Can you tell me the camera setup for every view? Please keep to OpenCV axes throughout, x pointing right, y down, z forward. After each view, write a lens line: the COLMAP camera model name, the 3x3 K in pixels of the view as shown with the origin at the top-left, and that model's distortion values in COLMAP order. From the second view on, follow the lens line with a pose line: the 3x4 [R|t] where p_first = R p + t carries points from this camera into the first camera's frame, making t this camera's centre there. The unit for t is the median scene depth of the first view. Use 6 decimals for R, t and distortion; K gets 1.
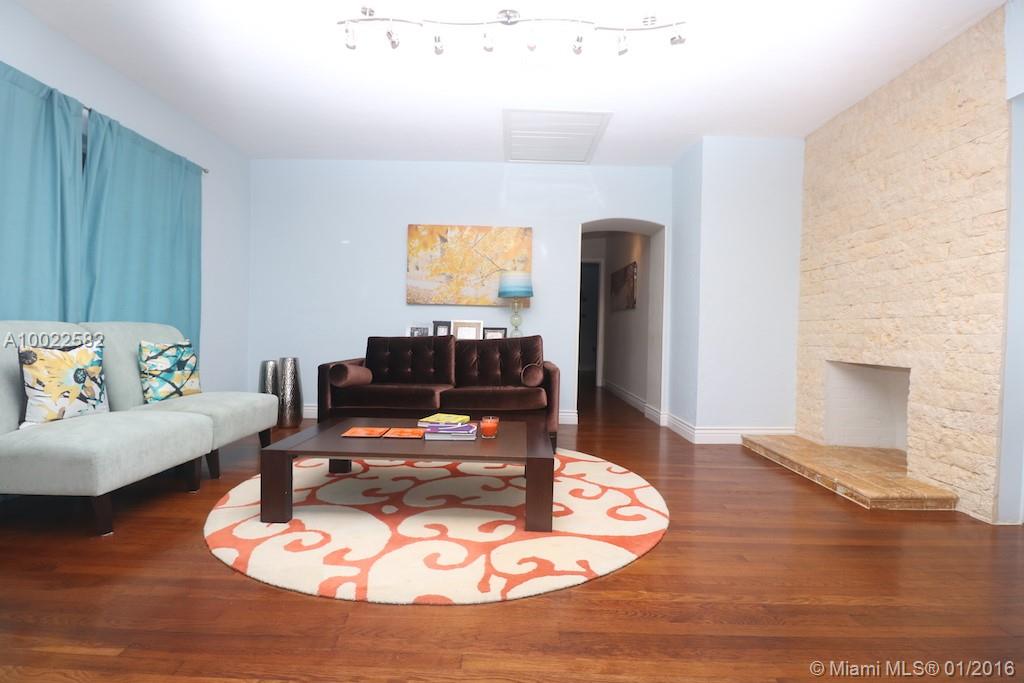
lens RADIAL K [[473.0, 0, 511.3], [0, 473.0, 338.0], [0, 0, 1]] dist [-0.001989, -0.011297]
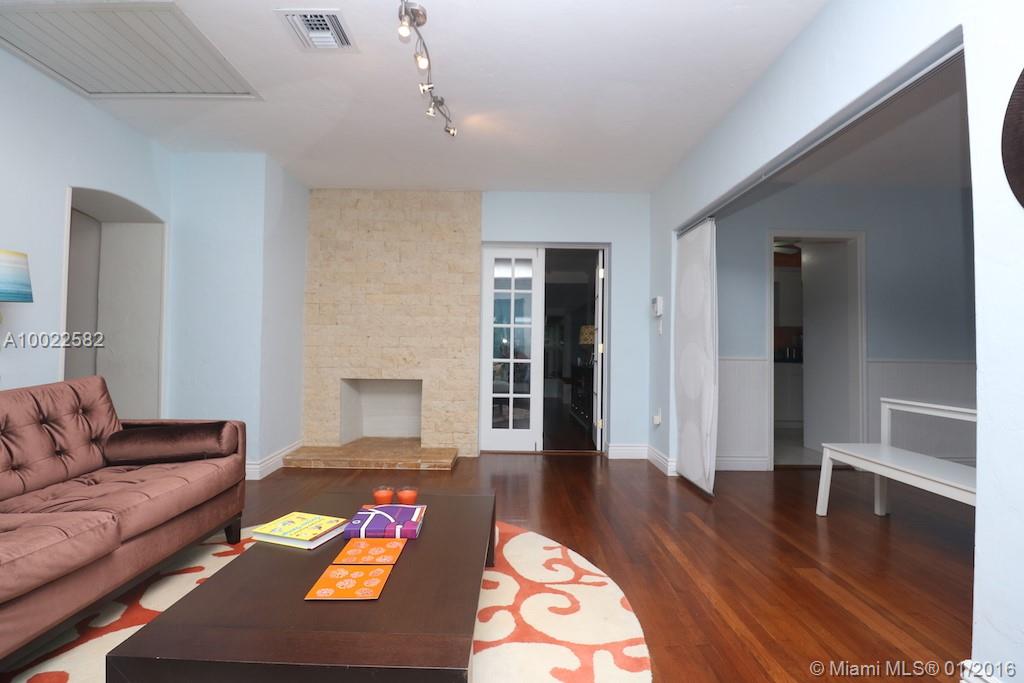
lens RADIAL K [[472.9, 0, 510.6], [0, 472.9, 337.8], [0, 0, 1]] dist [-0.003552, -0.010600]
pose [[-0.020049, 0.000514, 0.999799, -0.853076], [0.000284, 1.000000, -0.000508, -0.086108], [-0.999799, 0.000274, -0.020049, 0.814741]]
